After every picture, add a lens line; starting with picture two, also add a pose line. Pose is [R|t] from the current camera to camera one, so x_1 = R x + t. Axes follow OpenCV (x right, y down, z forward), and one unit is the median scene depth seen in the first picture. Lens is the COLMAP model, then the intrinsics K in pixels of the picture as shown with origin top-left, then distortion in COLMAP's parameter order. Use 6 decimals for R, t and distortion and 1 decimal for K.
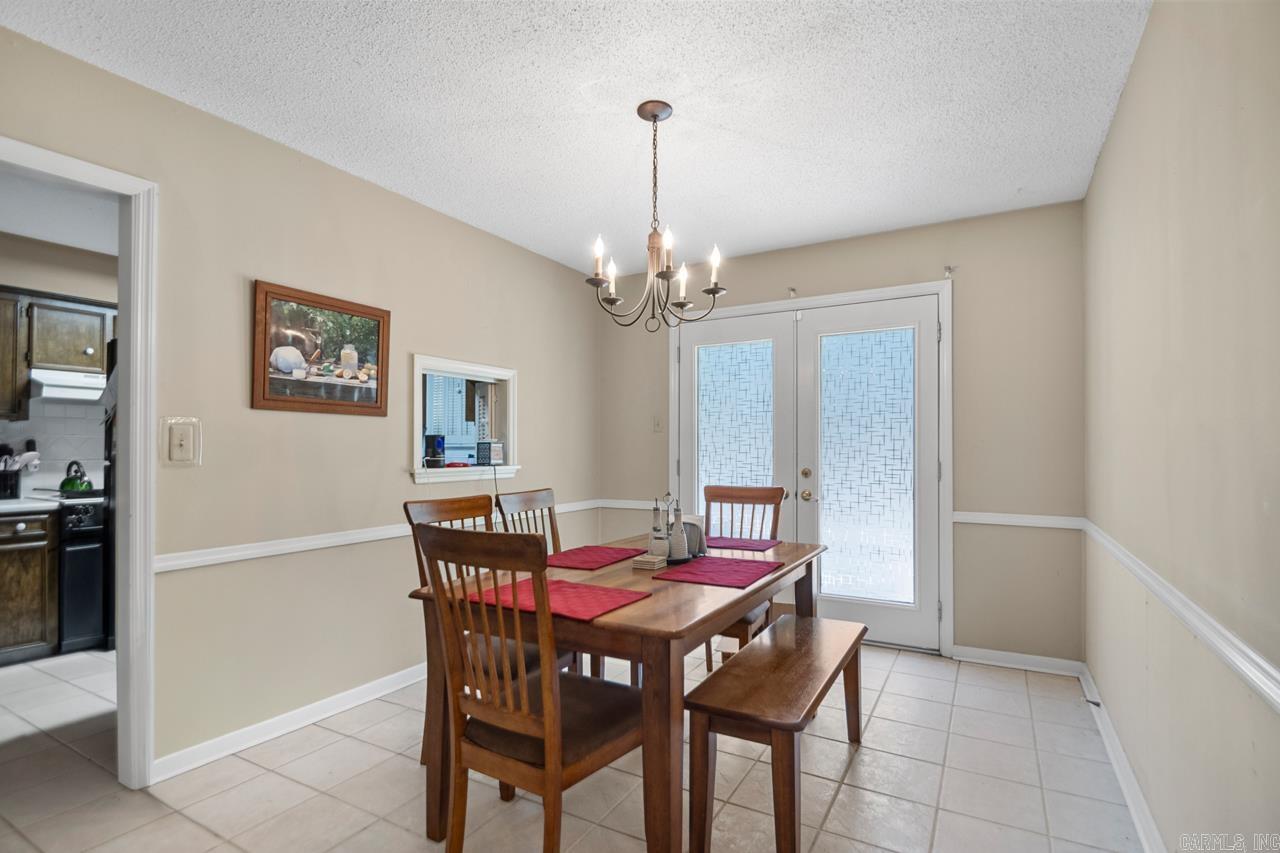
lens RADIAL K [[596.7, 0, 651.9], [0, 596.7, 425.6], [0, 0, 1]] dist [0.023349, -0.022272]
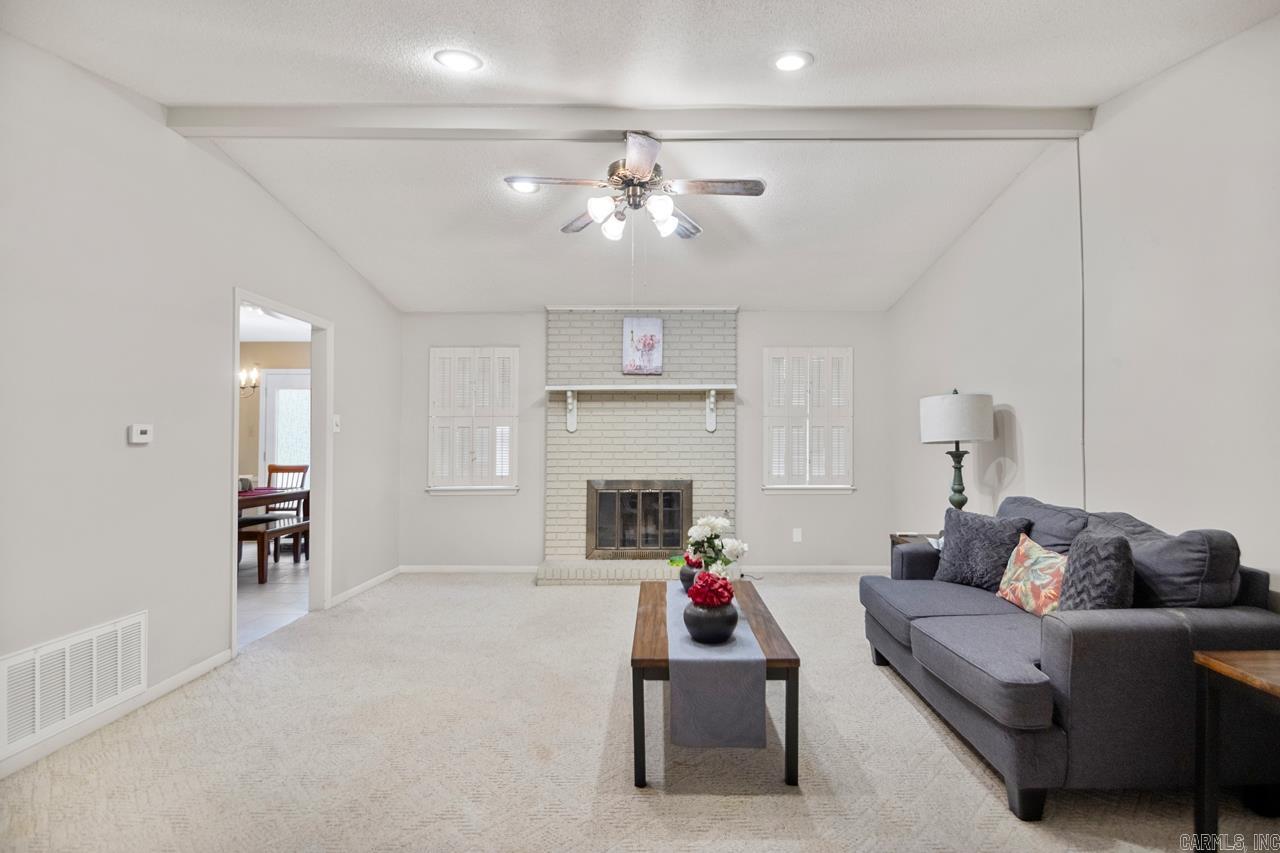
lens RADIAL K [[596.7, 0, 651.9], [0, 596.7, 425.6], [0, 0, 1]] dist [0.023349, -0.022272]
pose [[0.873261, 0.006550, 0.487209, 0.241194], [-0.013719, 0.999844, 0.011147, -0.077774], [-0.487060, -0.016418, 0.873214, -1.491983]]
